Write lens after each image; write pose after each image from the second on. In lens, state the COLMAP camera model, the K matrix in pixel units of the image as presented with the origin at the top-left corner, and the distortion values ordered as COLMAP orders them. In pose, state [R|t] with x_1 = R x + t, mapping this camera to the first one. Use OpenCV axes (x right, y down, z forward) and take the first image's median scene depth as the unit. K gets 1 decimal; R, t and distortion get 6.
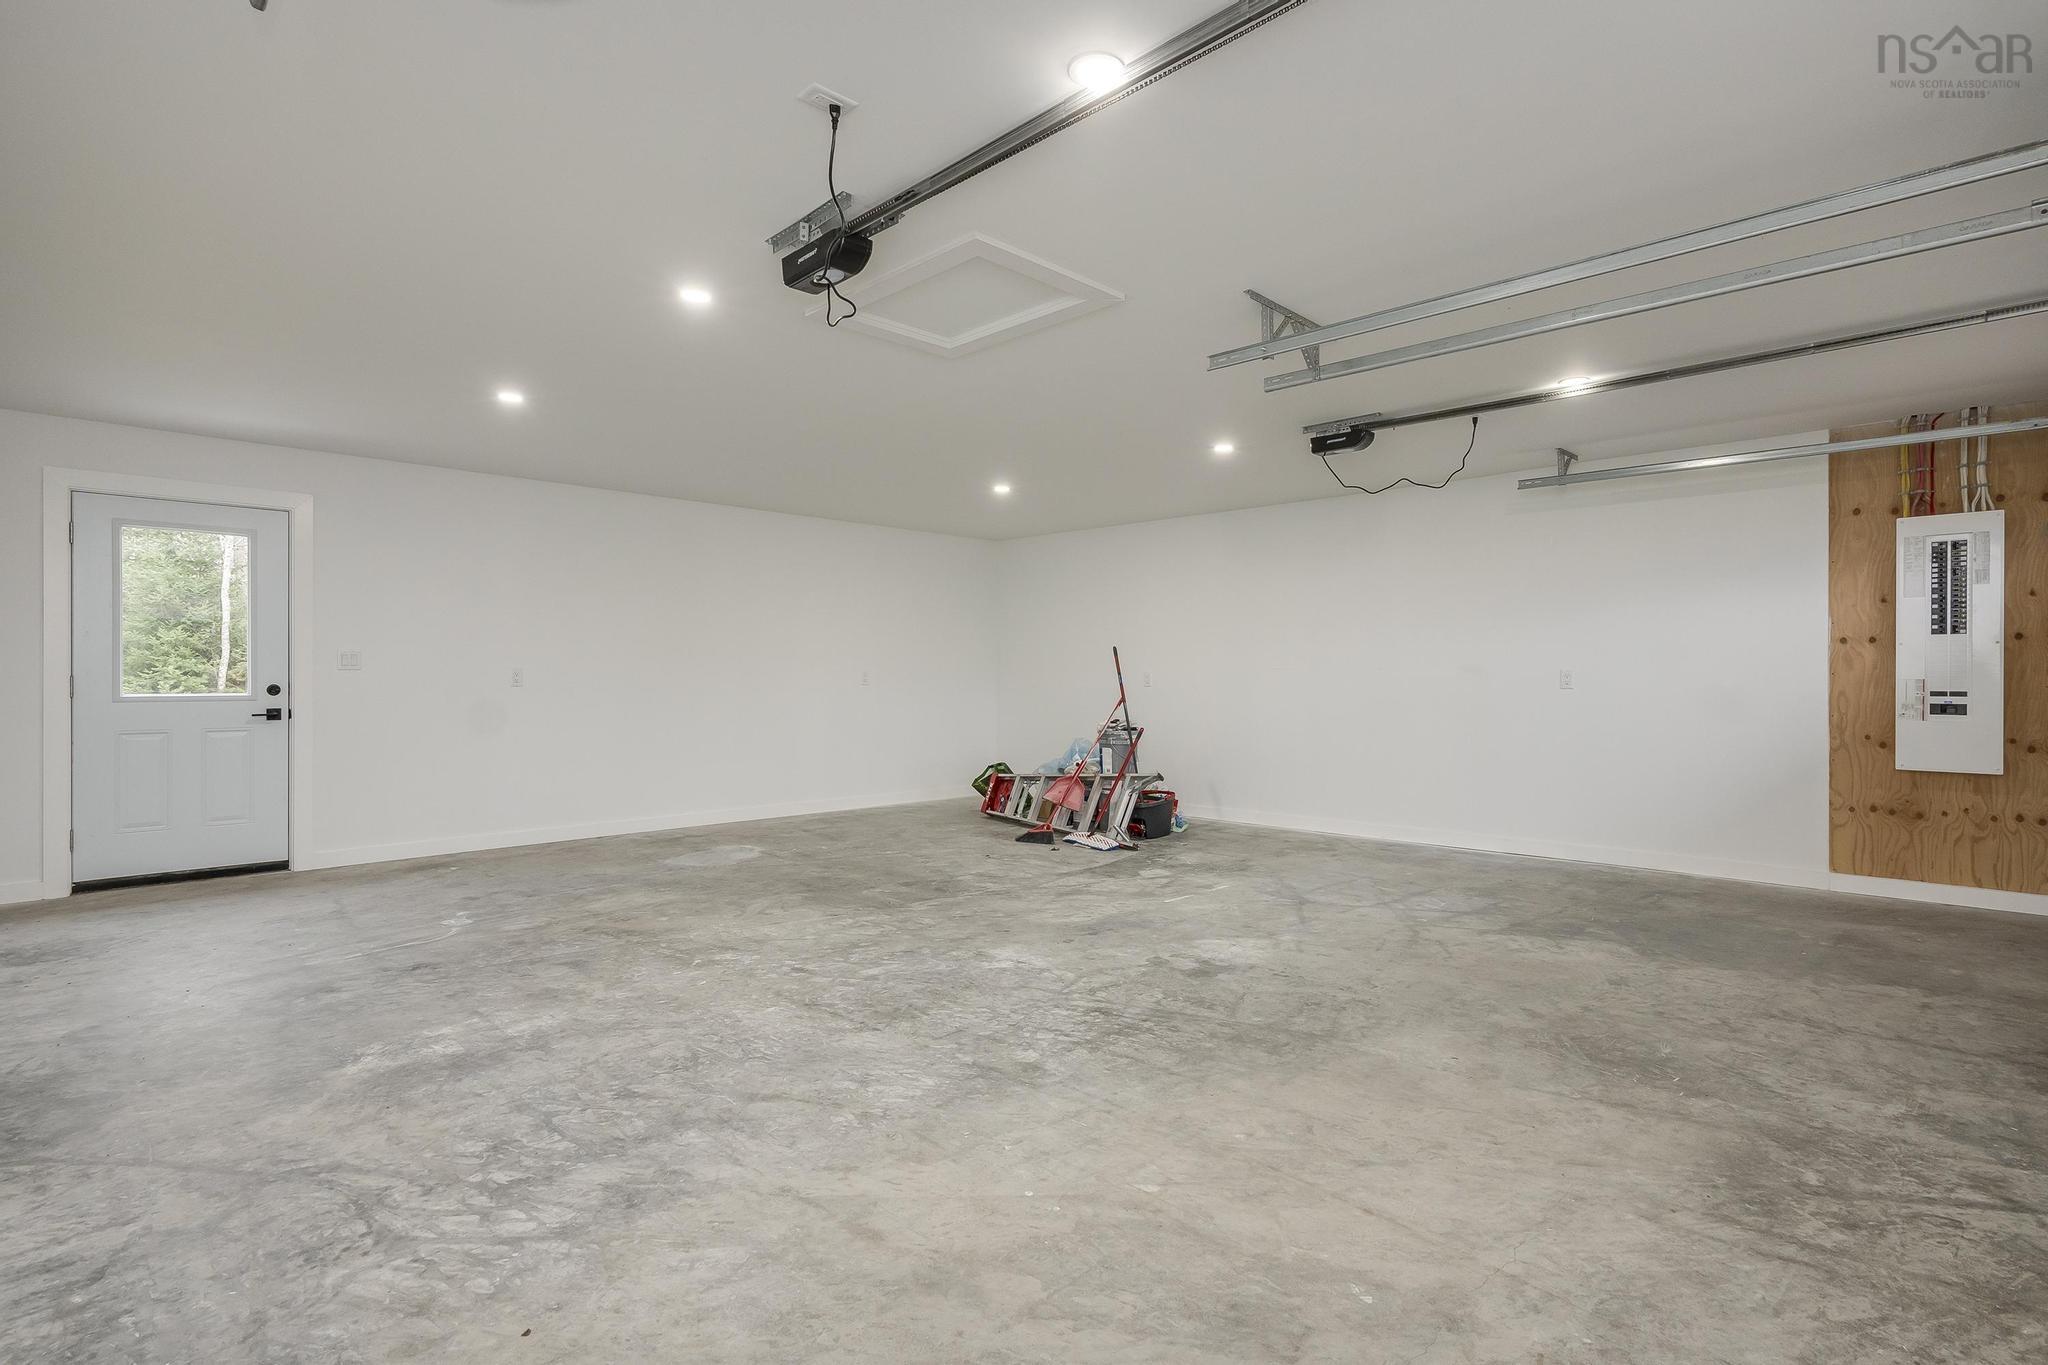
lens RADIAL K [[998.4, 0, 1024.0], [0, 998.4, 682.5], [0, 0, 1]] dist [-0.006972, -0.000154]
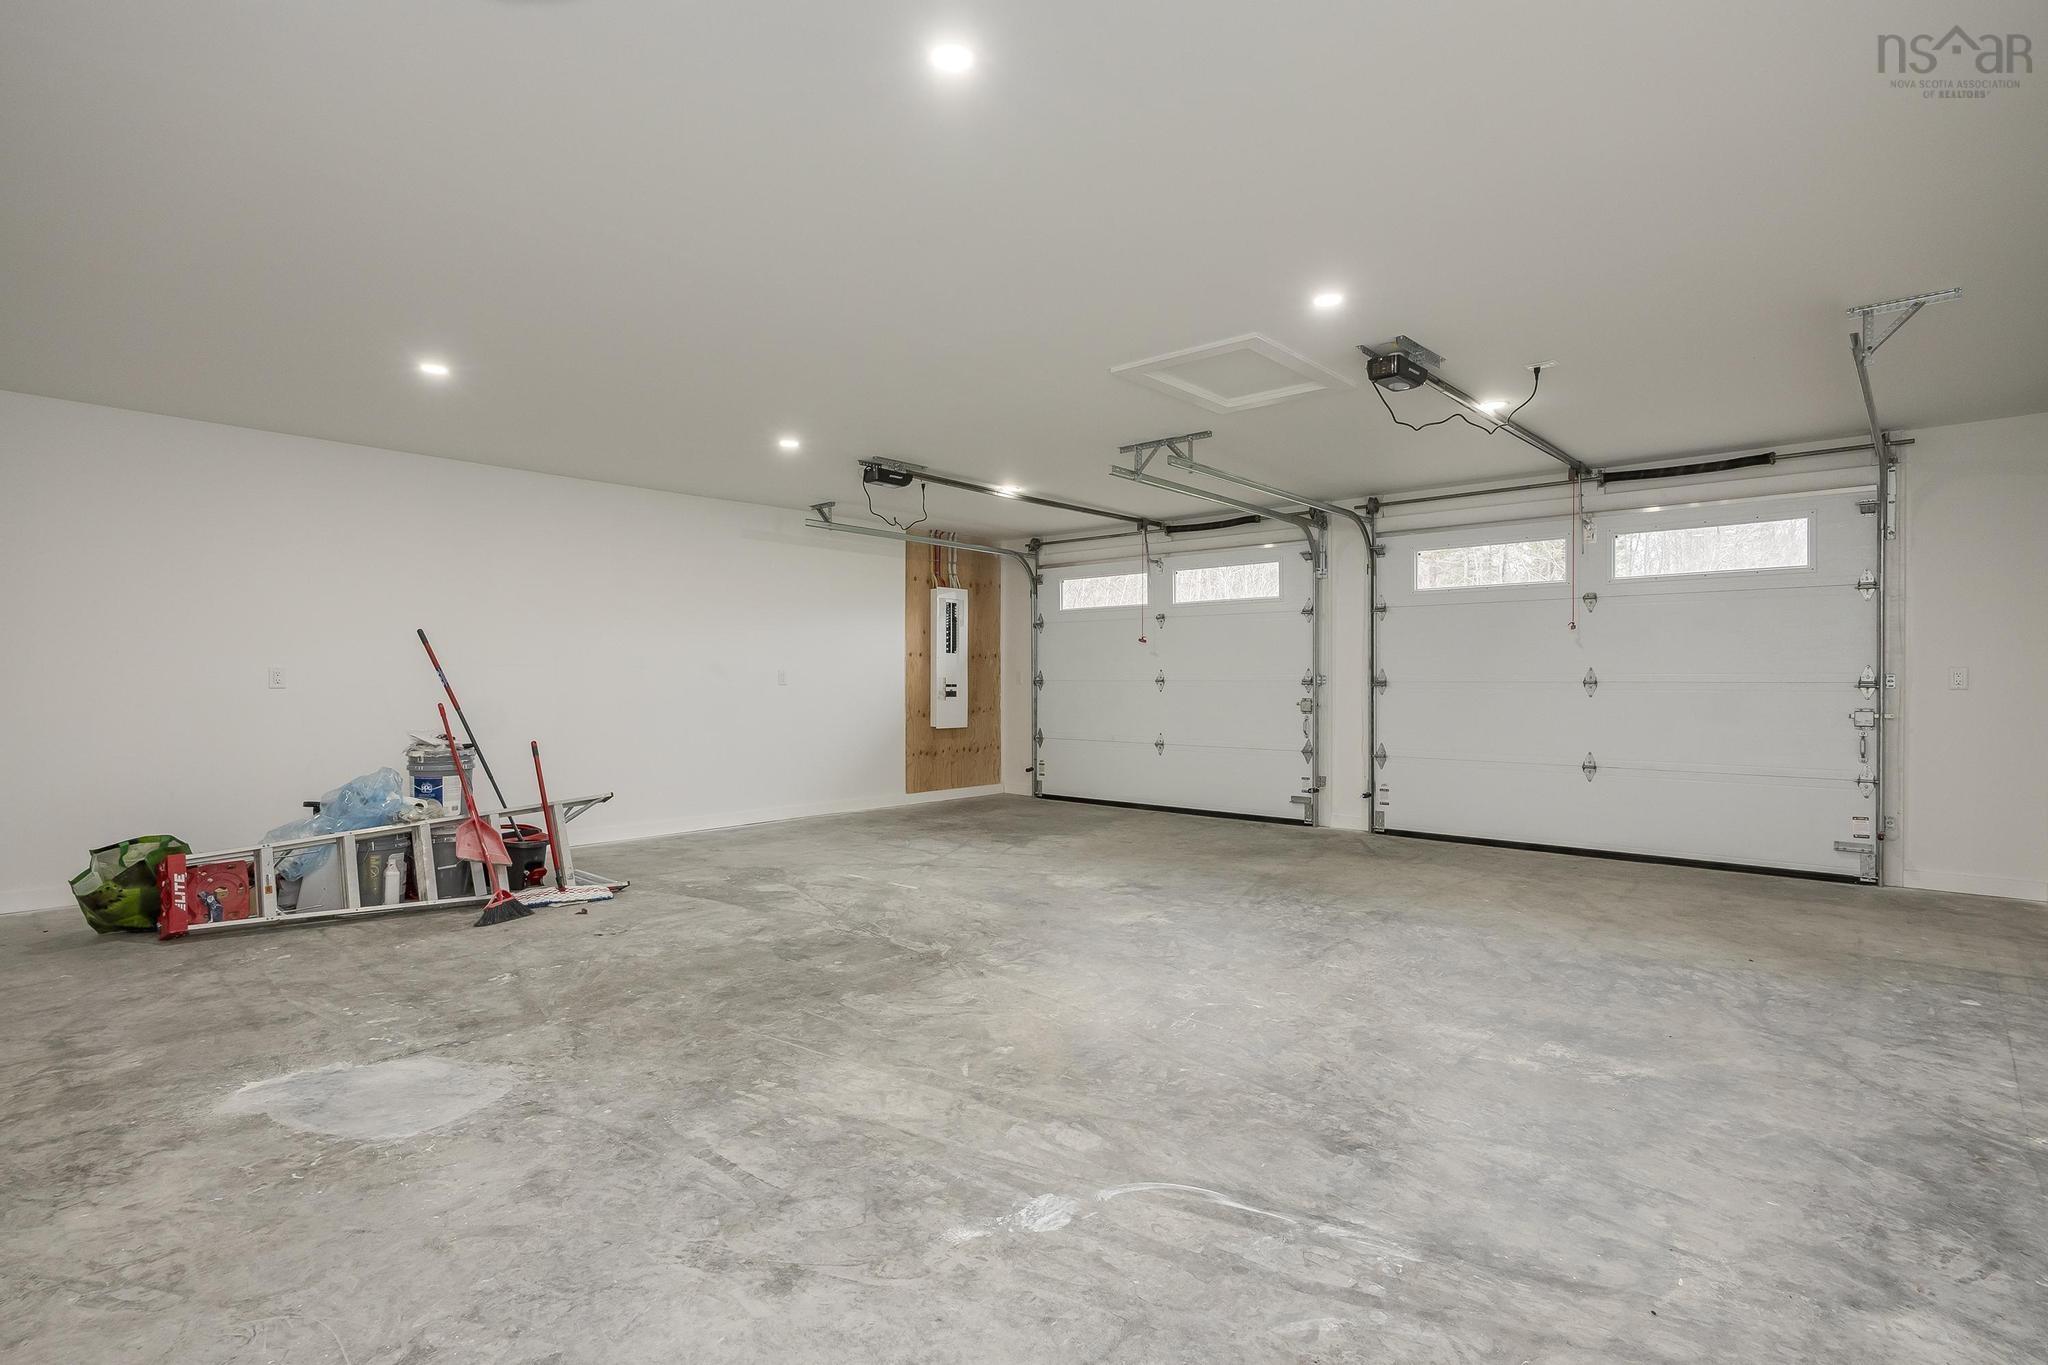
lens RADIAL K [[1009.3, 0, 1022.4], [0, 1009.3, 679.9], [0, 0, 1]] dist [0.000035, -0.000609]
pose [[-0.040313, -0.001269, 0.999186, -1.310250], [-0.000142, 0.999999, 0.001265, -0.002516], [-0.999187, -0.000091, -0.040313, 1.314559]]
